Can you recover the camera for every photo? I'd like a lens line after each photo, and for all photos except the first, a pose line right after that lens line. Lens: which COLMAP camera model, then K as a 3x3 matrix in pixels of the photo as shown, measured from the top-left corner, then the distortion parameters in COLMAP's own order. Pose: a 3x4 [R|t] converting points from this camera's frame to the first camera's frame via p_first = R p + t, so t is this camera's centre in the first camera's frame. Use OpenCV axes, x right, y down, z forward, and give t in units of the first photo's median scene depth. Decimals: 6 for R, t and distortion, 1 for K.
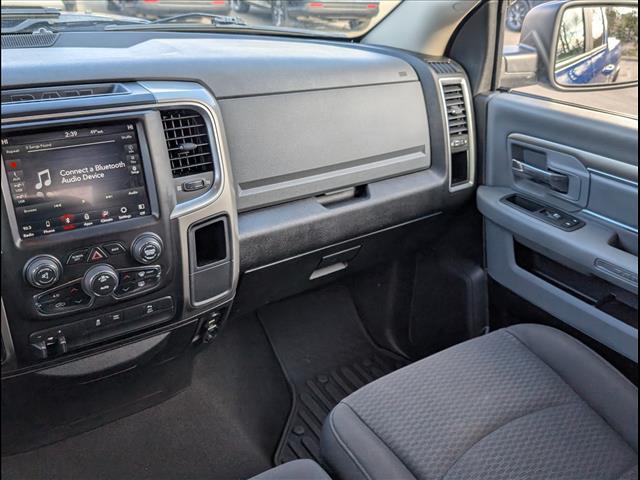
lens RADIAL K [[608.6, 0, 320.0], [0, 608.6, 240.0], [0, 0, 1]] dist [-0.009955, 0.005666]
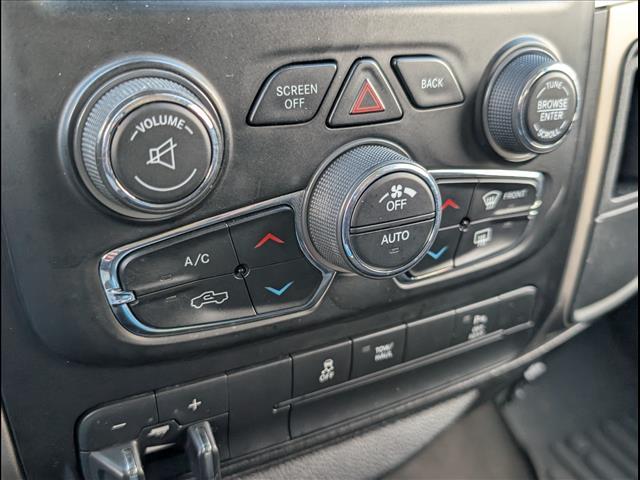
lens RADIAL K [[639.8, 0, 320.0], [0, 639.8, 240.0], [0, 0, 1]] dist [-0.014372, -0.003770]
pose [[0.992687, 0.053550, -0.108193, -0.343578], [-0.051213, 0.998393, 0.024269, 0.072219], [0.109319, -0.018551, 0.993834, 0.725824]]
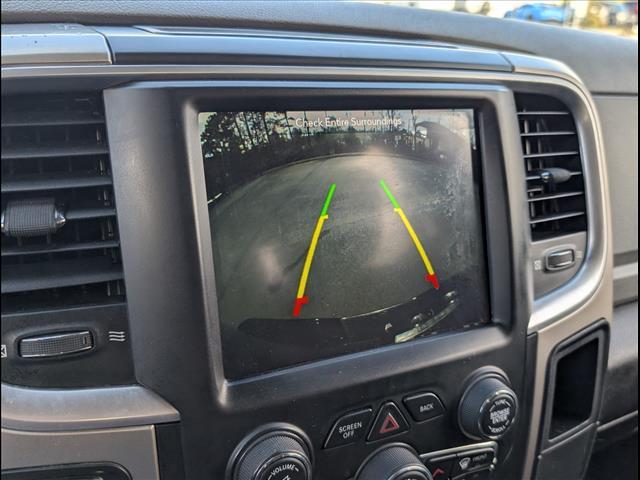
lens RADIAL K [[639.8, 0, 320.0], [0, 639.8, 240.0], [0, 0, 1]] dist [-0.014372, -0.003770]
pose [[0.993962, 0.048144, -0.098594, -0.363869], [-0.059299, 0.991764, -0.113523, -0.042484], [0.092317, 0.118684, 0.988631, 0.546165]]
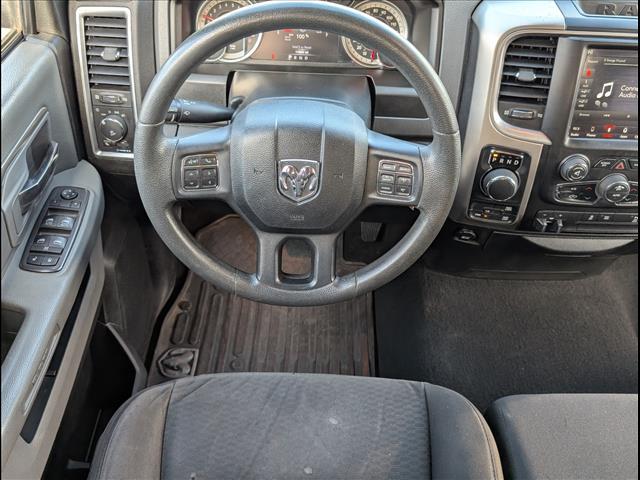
lens RADIAL K [[608.6, 0, 320.0], [0, 608.6, 240.0], [0, 0, 1]] dist [-0.009955, 0.005666]
pose [[0.826421, 0.378315, -0.417020, -0.295274], [-0.247992, 0.909500, 0.333631, -0.085231], [0.505497, -0.172302, 0.845449, -0.255123]]
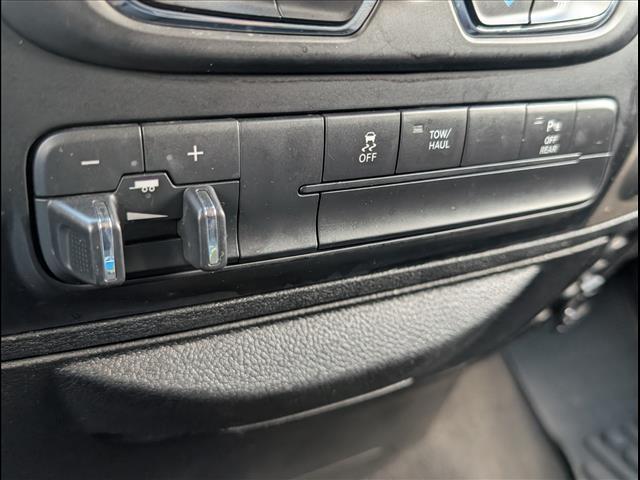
lens RADIAL K [[639.8, 0, 320.0], [0, 639.8, 240.0], [0, 0, 1]] dist [-0.014372, -0.003770]
pose [[0.991821, 0.049010, -0.117855, -0.357322], [-0.055129, 0.997265, -0.049231, 0.180202], [0.115120, 0.055325, 0.991810, 0.791637]]
